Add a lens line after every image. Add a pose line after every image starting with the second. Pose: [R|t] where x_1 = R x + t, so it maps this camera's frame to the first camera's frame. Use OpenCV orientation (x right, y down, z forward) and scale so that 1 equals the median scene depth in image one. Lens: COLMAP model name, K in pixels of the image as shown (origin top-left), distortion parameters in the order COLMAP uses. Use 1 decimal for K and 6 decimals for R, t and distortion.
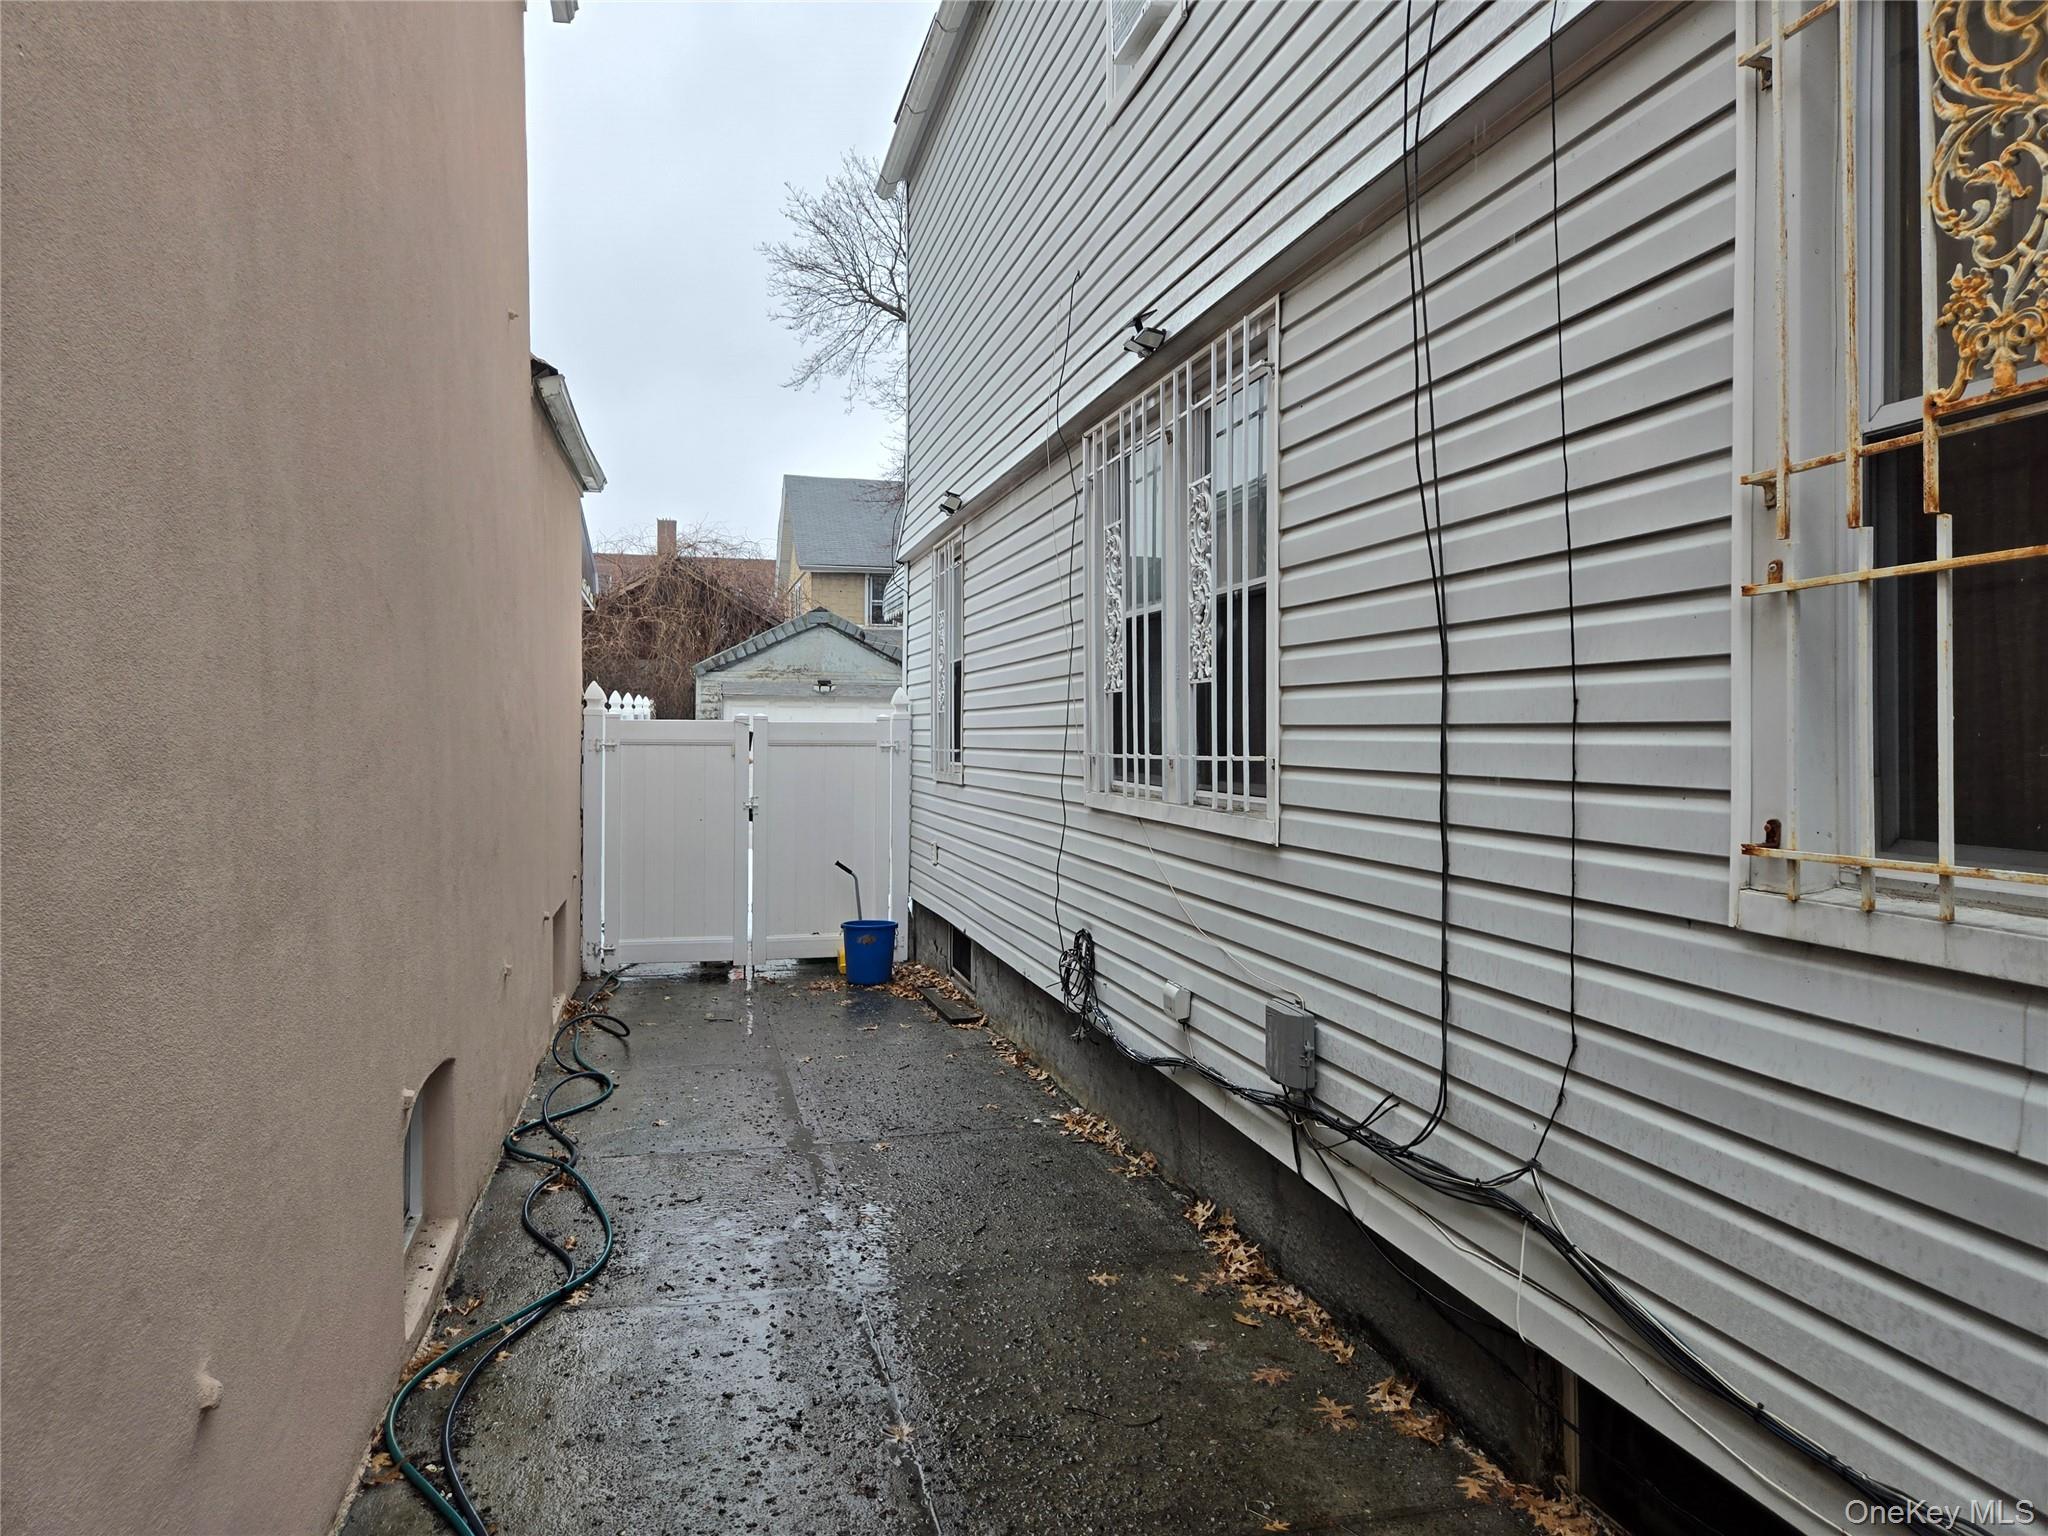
lens RADIAL K [[1373.8, 0, 982.2], [0, 1373.8, 793.3], [0, 0, 1]] dist [0.045149, 0.000879]
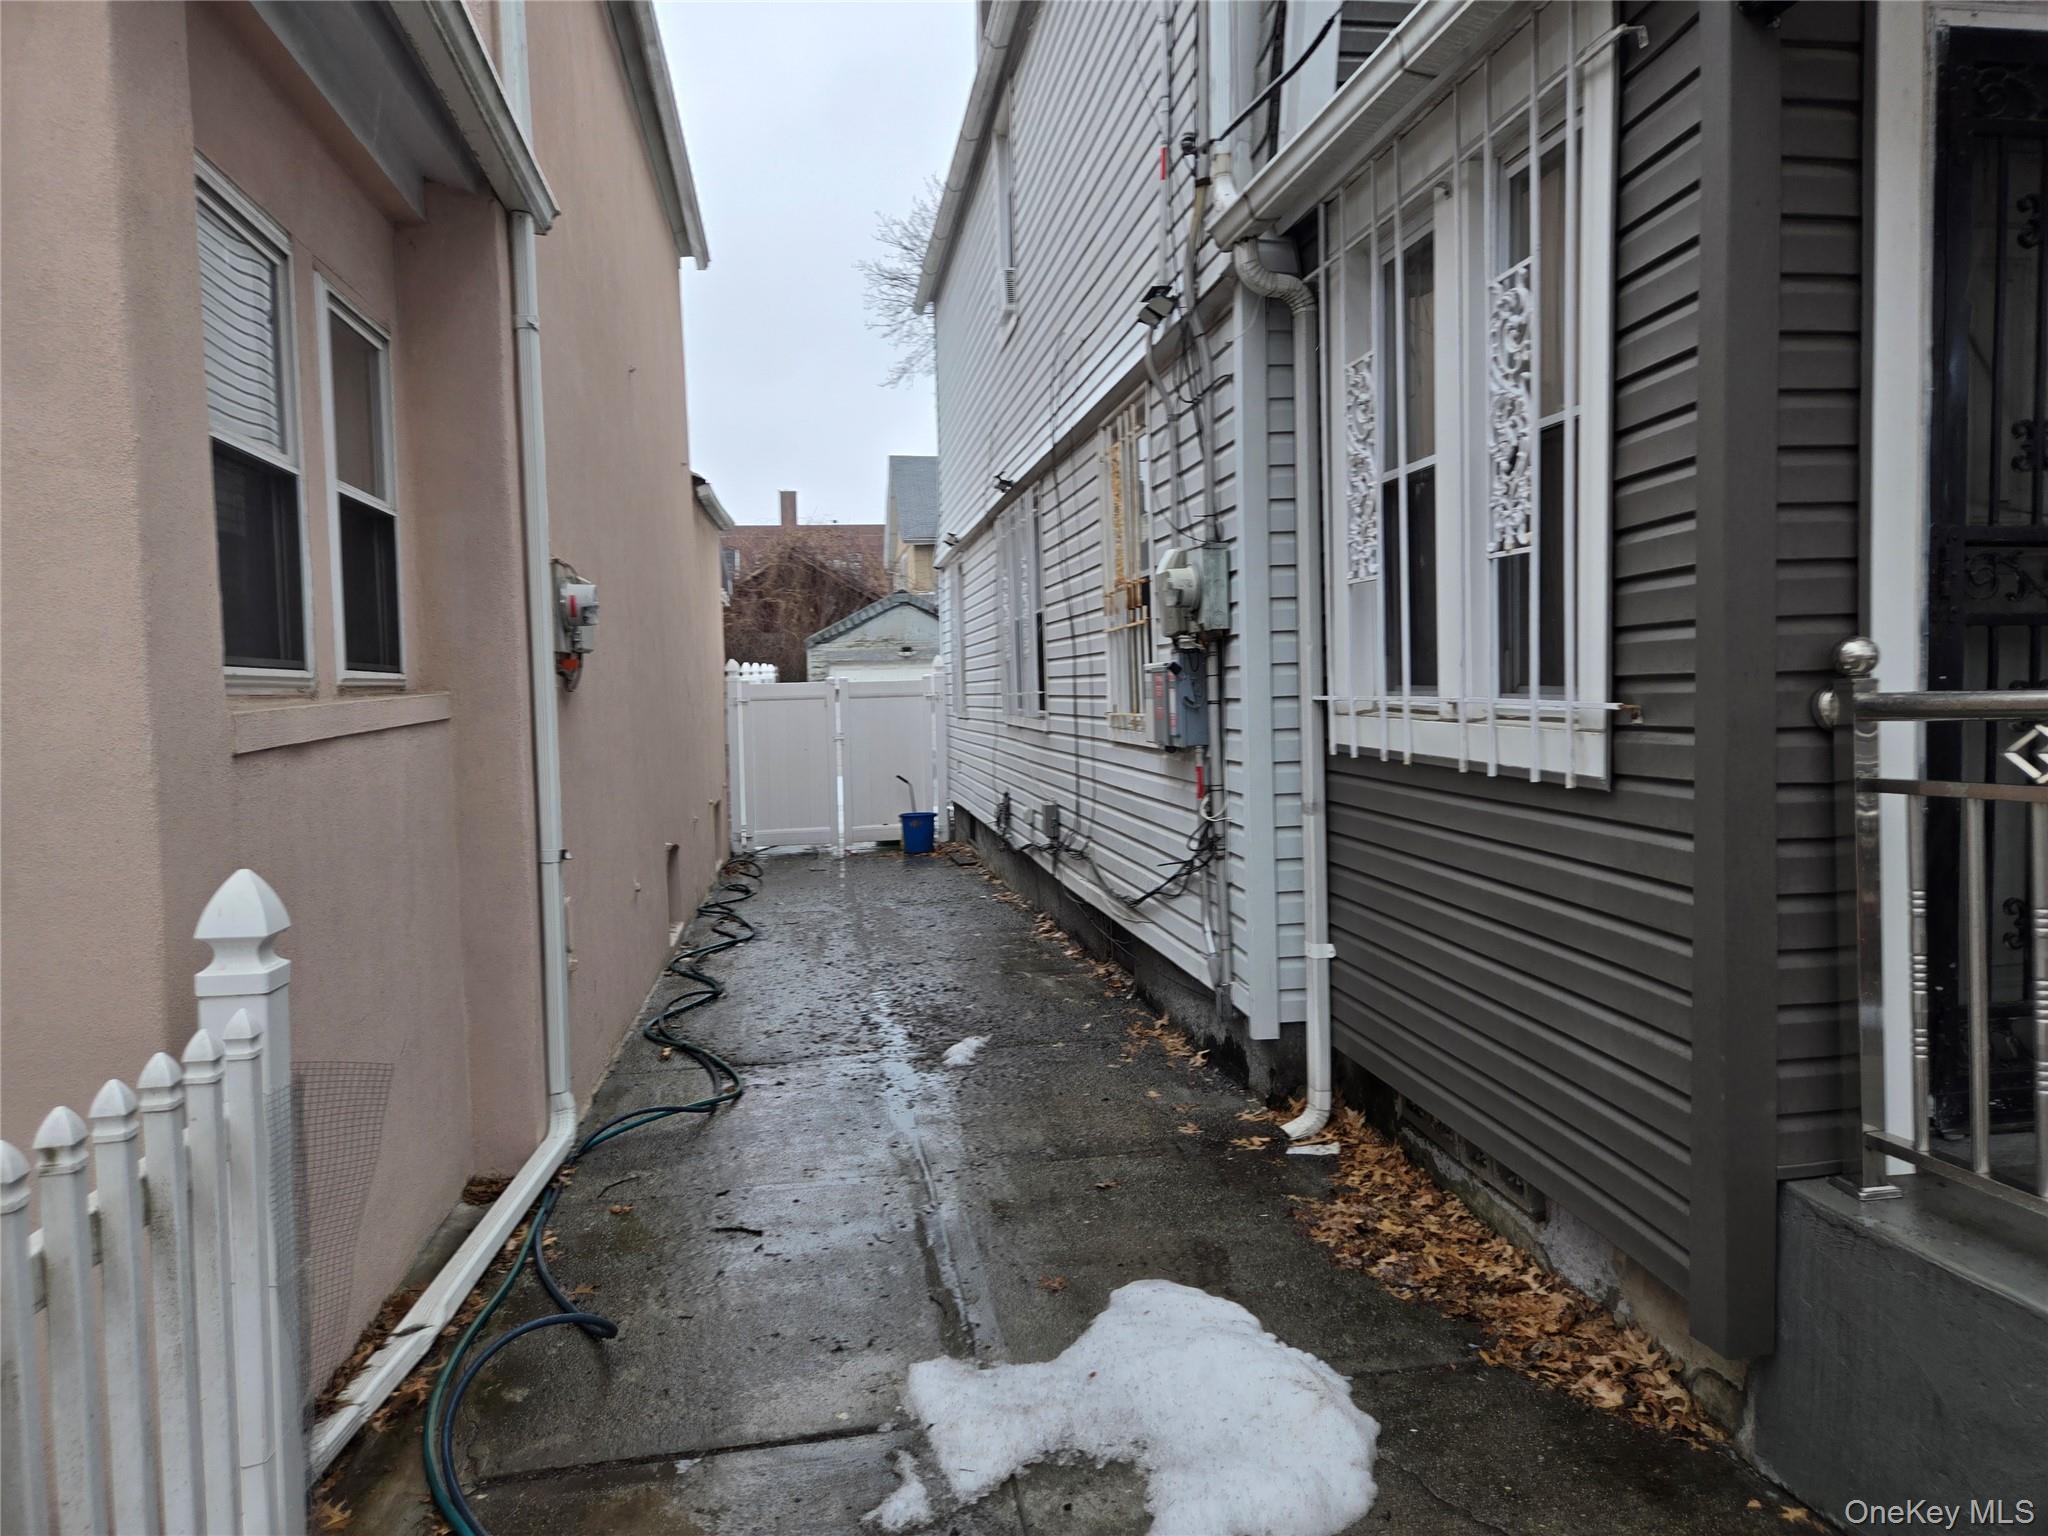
lens RADIAL K [[1377.6, 0, 1027.1], [0, 1377.6, 760.3], [0, 0, 1]] dist [0.072158, -0.064105]
pose [[0.997602, -0.032290, -0.061213, 0.097091], [0.032946, 0.999410, 0.009730, 0.018927], [0.060863, -0.011723, 0.998077, -0.368008]]
